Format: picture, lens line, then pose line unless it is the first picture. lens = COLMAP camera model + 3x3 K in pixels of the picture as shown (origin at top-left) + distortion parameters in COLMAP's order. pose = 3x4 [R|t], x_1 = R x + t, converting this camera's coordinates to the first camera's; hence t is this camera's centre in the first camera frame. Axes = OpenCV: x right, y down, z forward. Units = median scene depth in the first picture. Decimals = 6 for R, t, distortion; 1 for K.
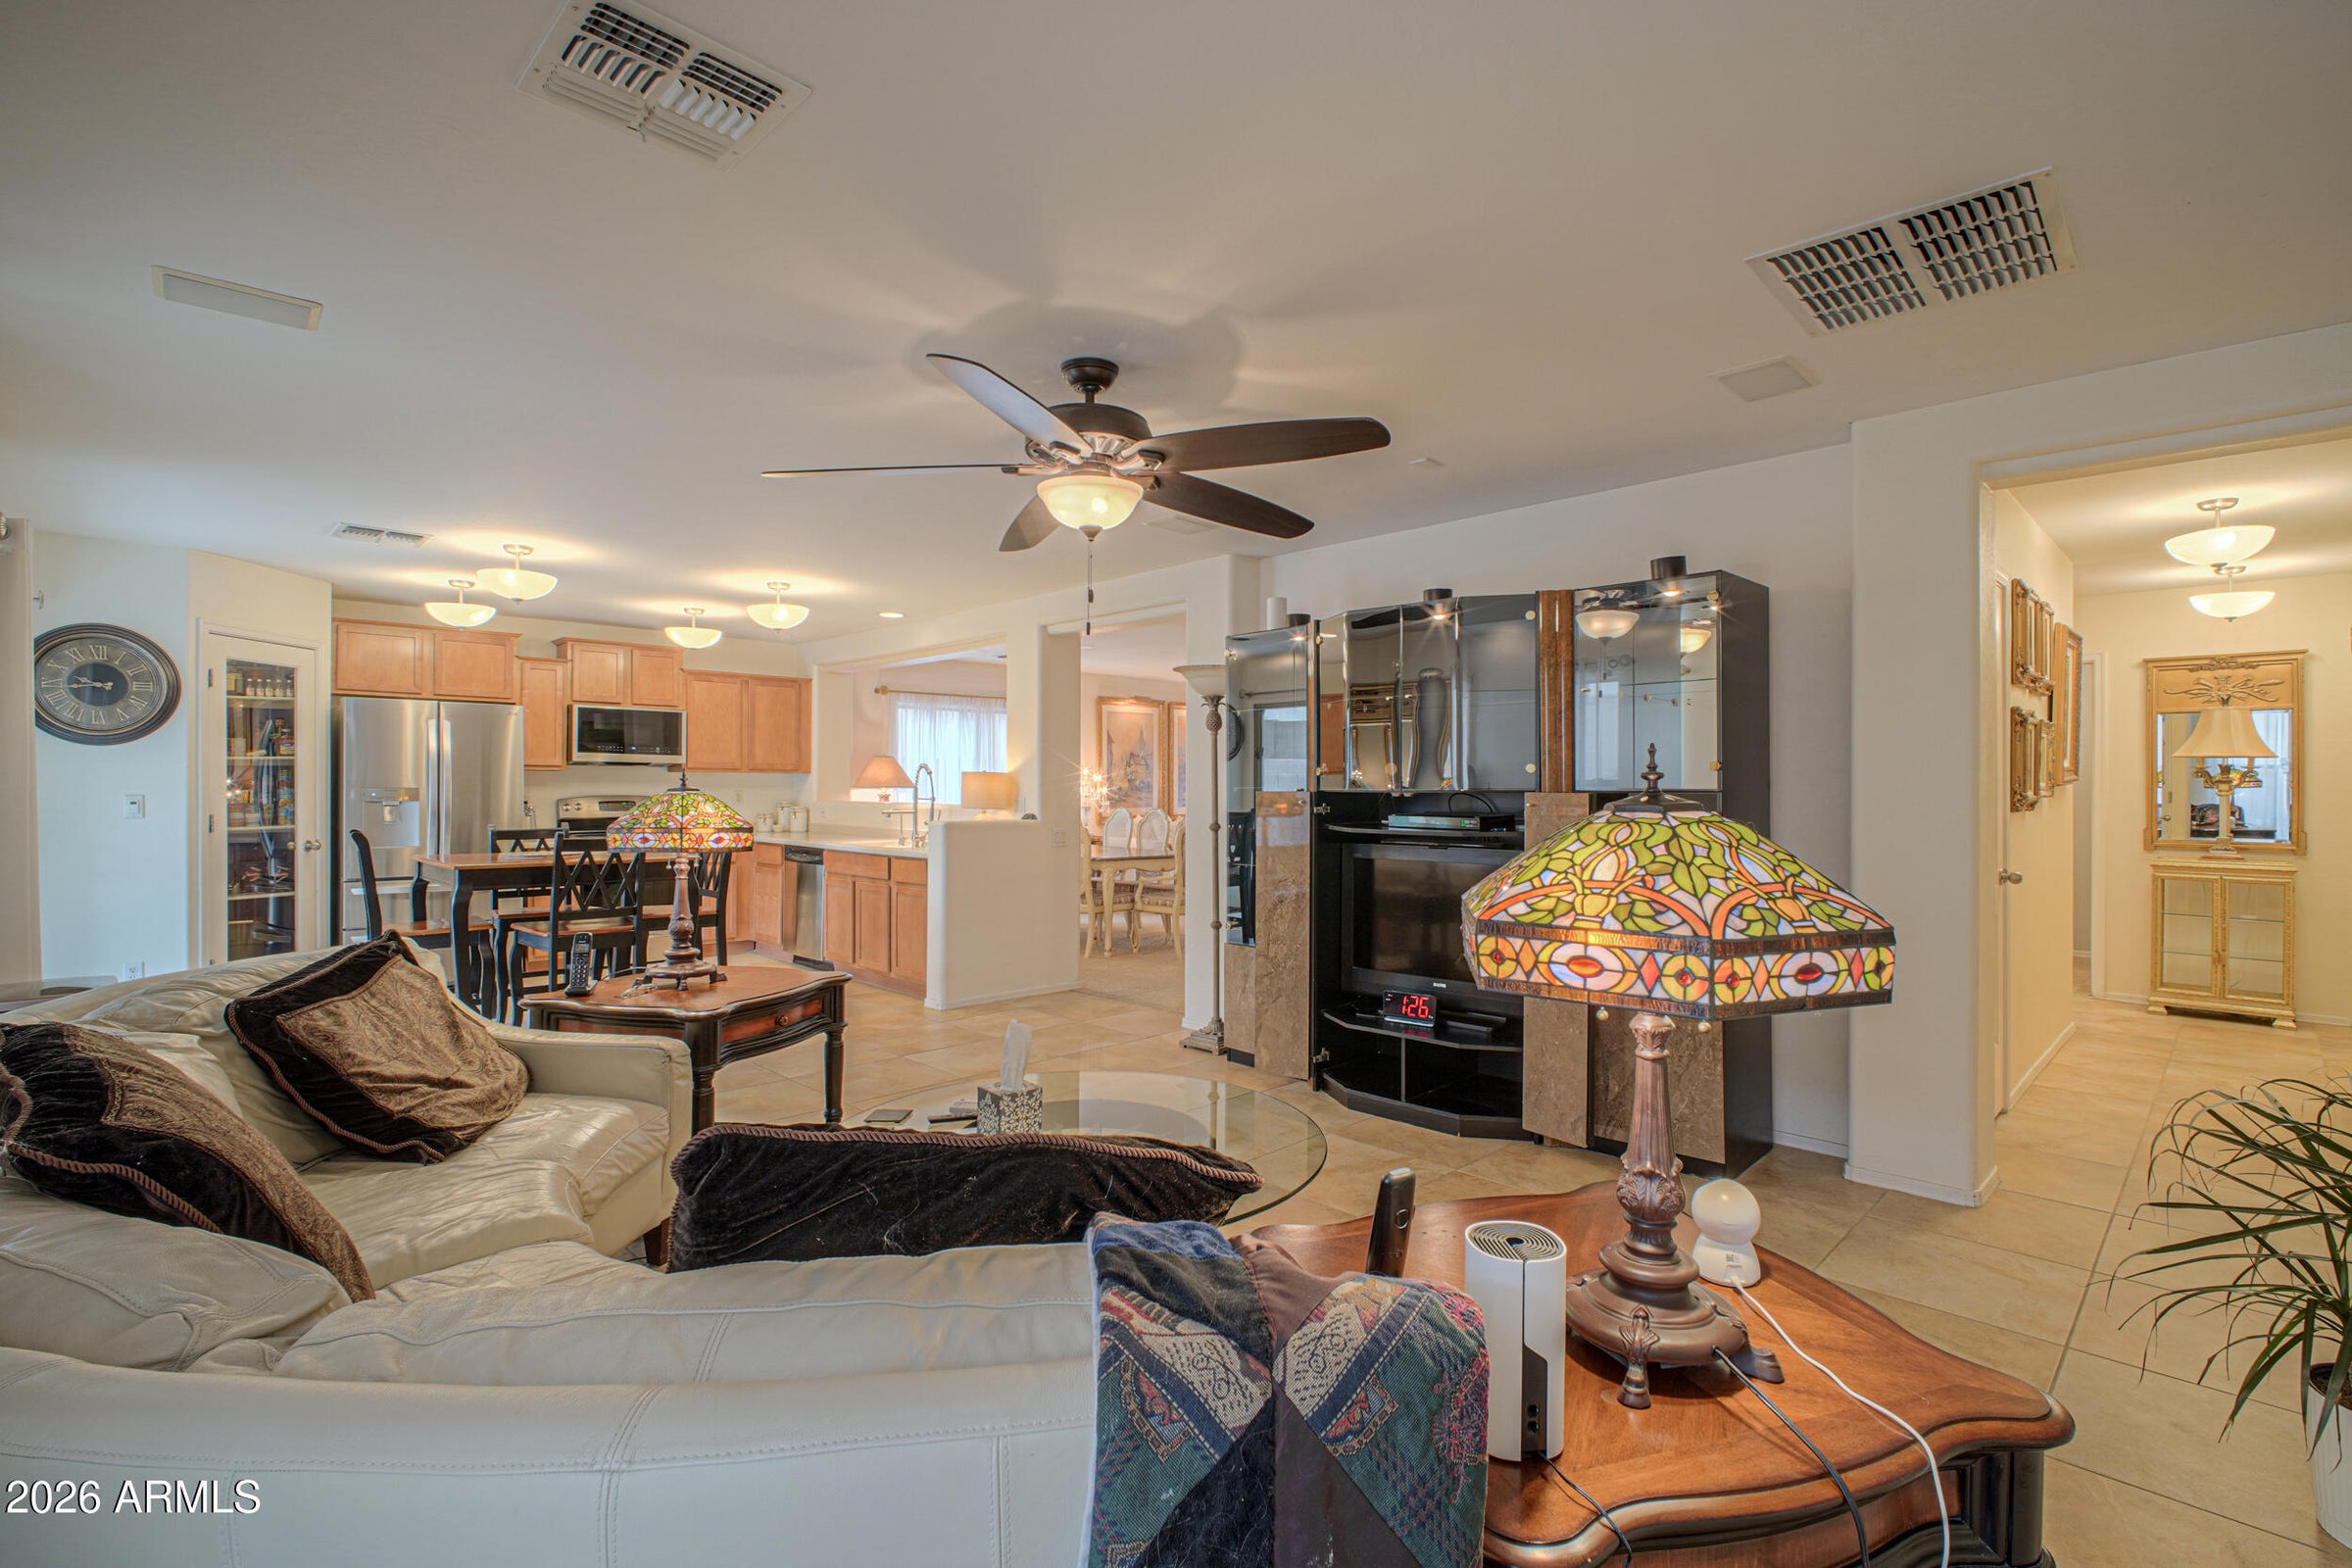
lens RADIAL K [[1075.4, 0, 1205.6], [0, 1075.4, 788.7], [0, 0, 1]] dist [0.007473, -0.011503]
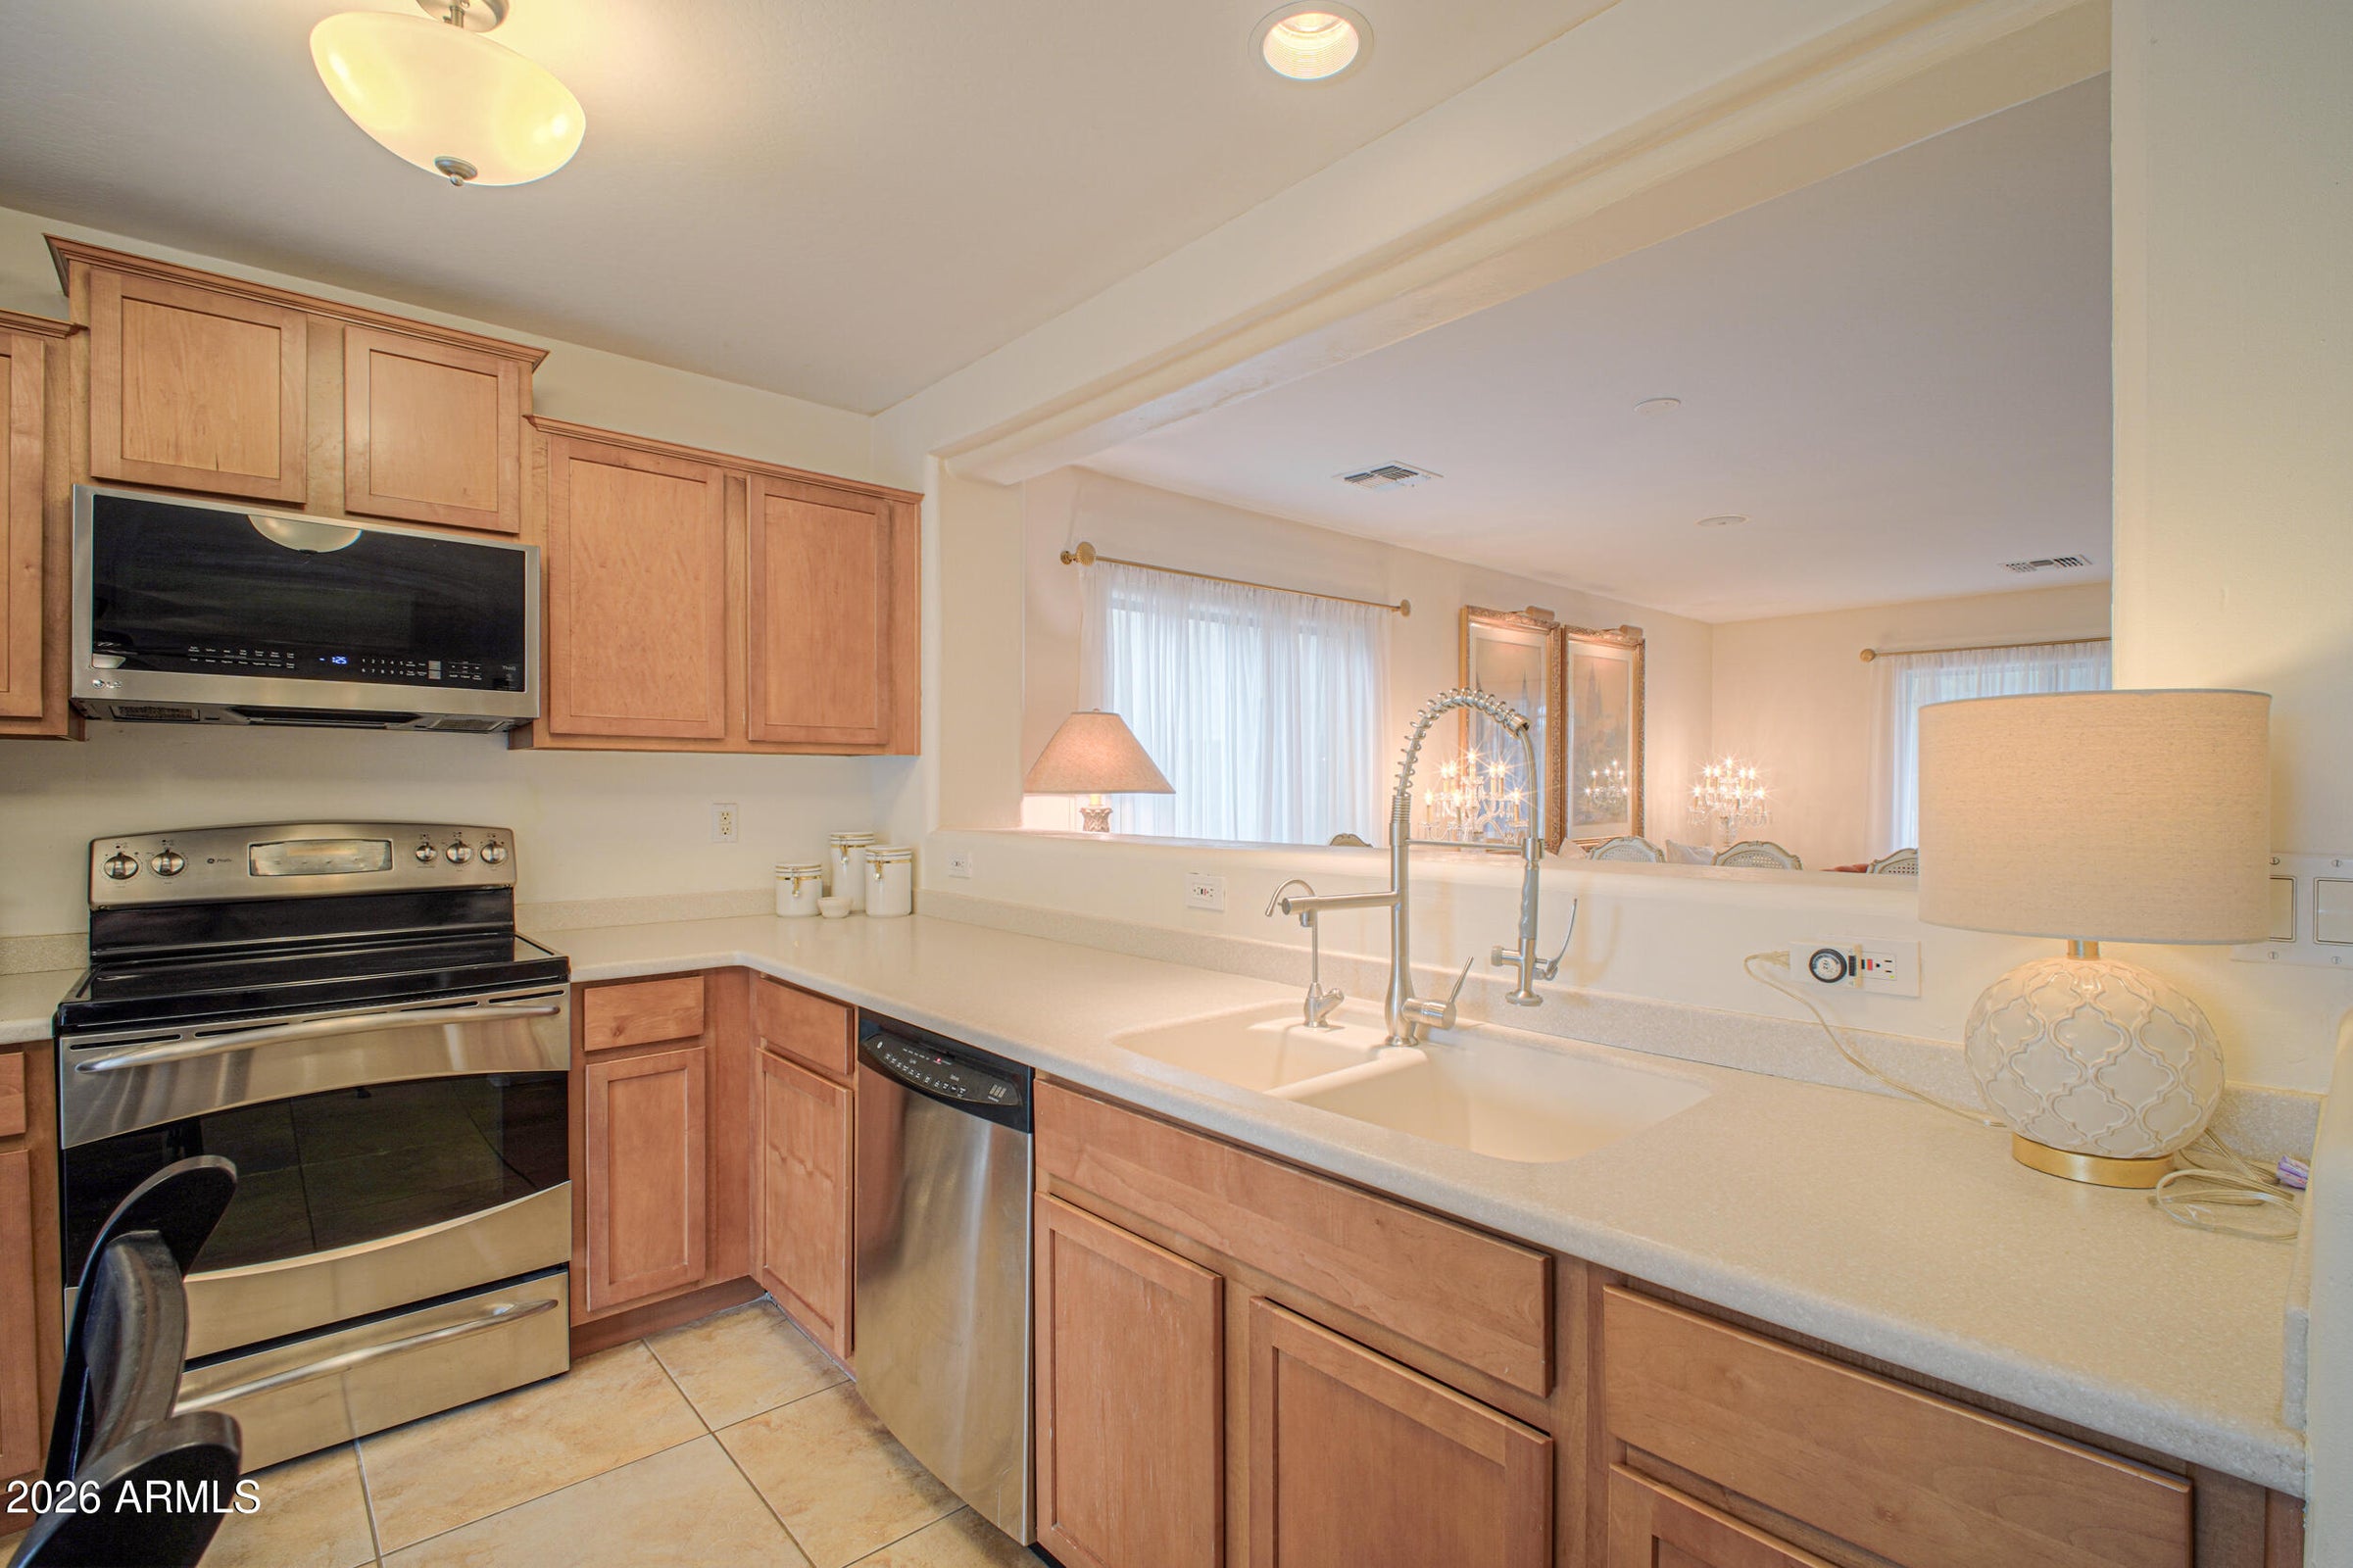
lens RADIAL K [[1070.6, 0, 1169.1], [0, 1070.6, 792.4], [0, 0, 1]] dist [-0.002348, -0.000243]
pose [[0.996770, -0.004290, -0.080193, -0.393382], [0.004339, 0.999990, 0.000438, -0.002452], [0.080191, -0.000785, 0.996779, 1.000469]]
